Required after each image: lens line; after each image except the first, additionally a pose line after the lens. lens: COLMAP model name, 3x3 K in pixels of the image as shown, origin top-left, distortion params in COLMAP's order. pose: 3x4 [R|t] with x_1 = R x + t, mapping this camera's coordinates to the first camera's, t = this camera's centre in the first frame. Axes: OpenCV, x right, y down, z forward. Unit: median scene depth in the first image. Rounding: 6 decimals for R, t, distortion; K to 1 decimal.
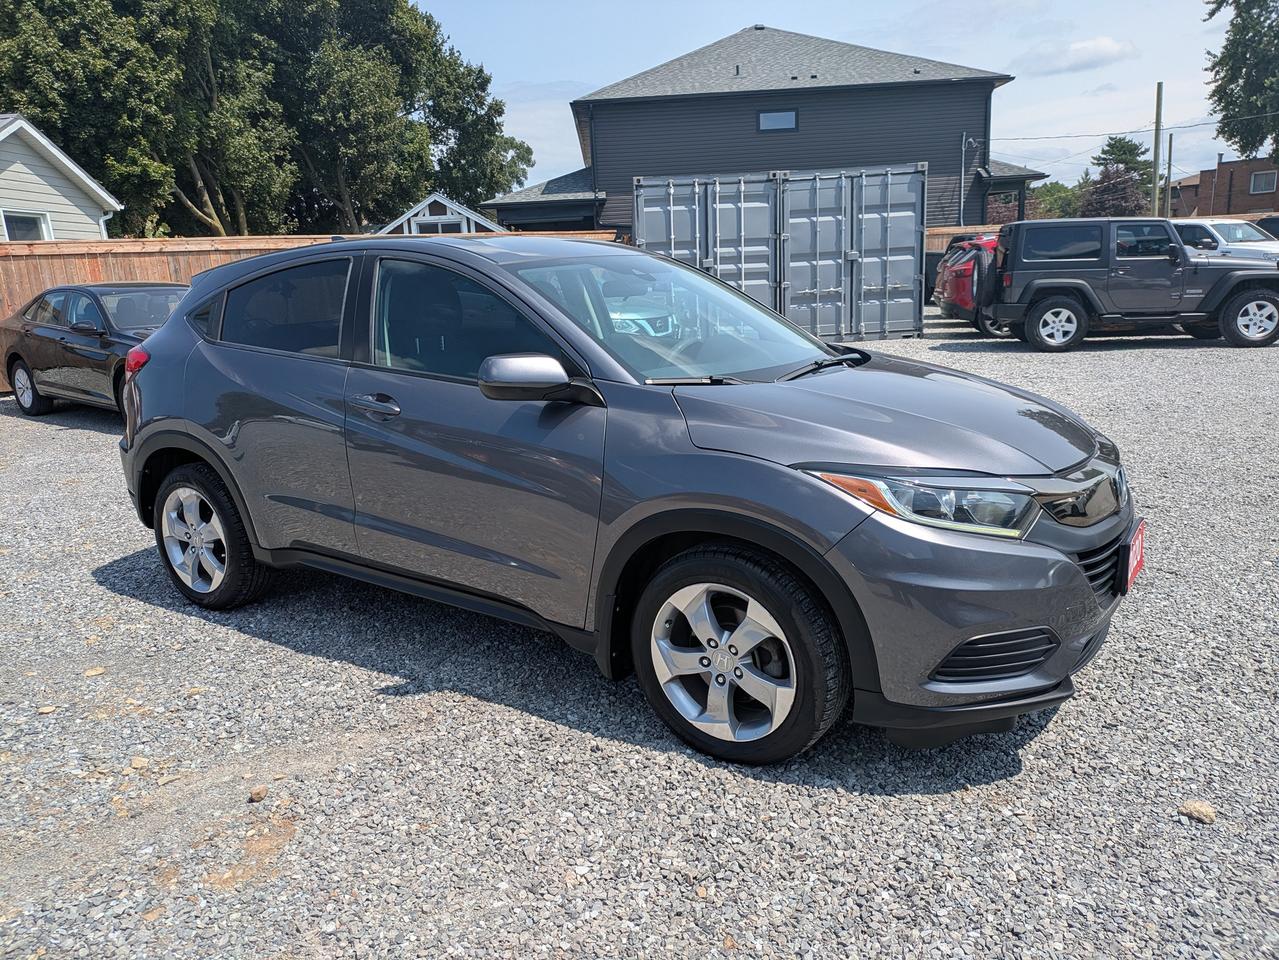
lens RADIAL K [[940.8, 0, 640.7], [0, 940.8, 474.9], [0, 0, 1]] dist [0.008821, 0.003044]
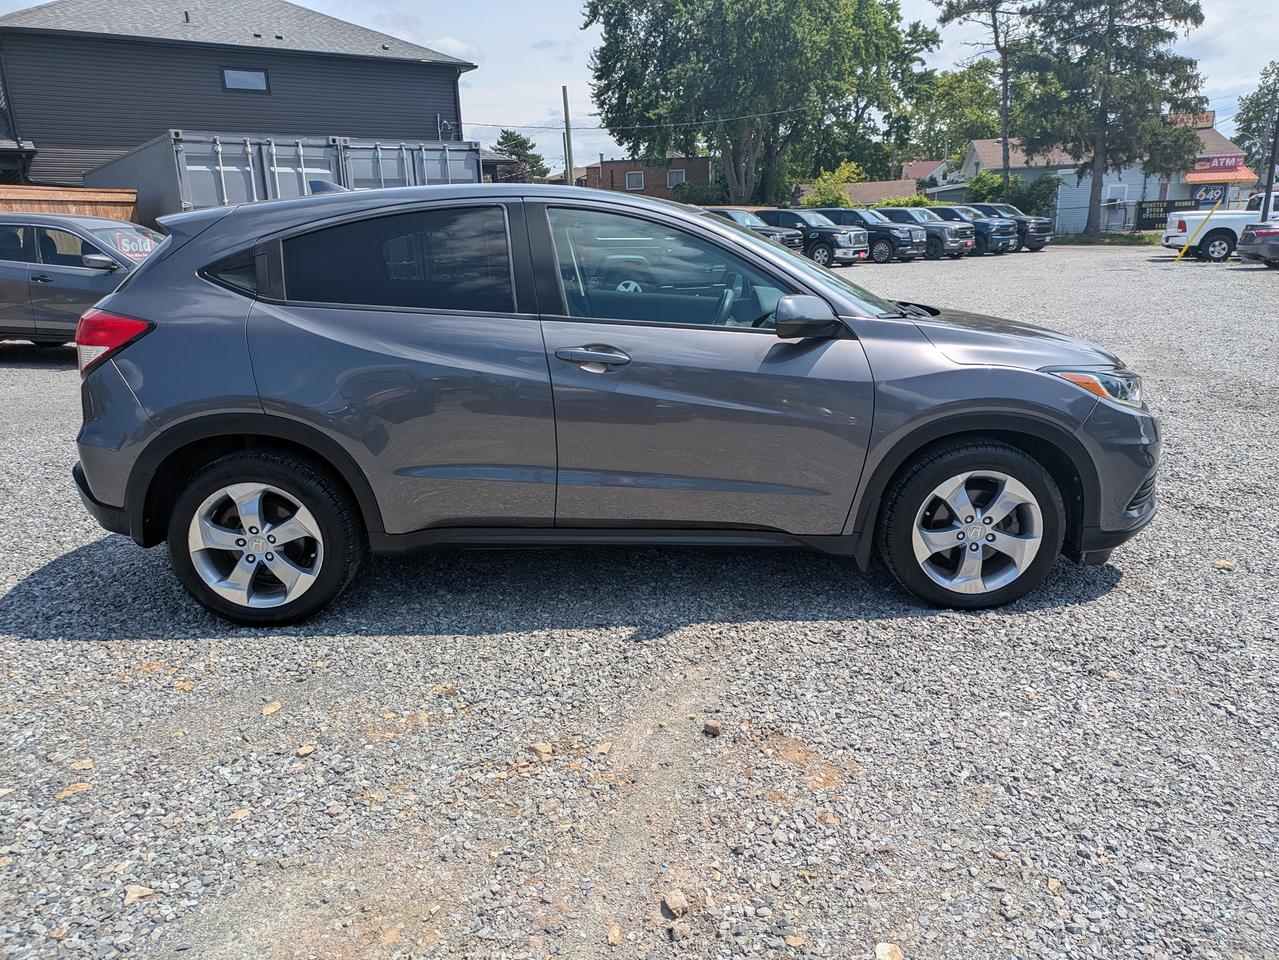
lens RADIAL K [[940.8, 0, 664.4], [0, 940.8, 466.6], [0, 0, 1]] dist [0.008821, 0.003044]
pose [[0.808668, -0.116377, 0.576638, -0.176289], [0.109219, 0.992896, 0.047220, 0.000638], [-0.578037, 0.024795, 0.815634, 0.035806]]
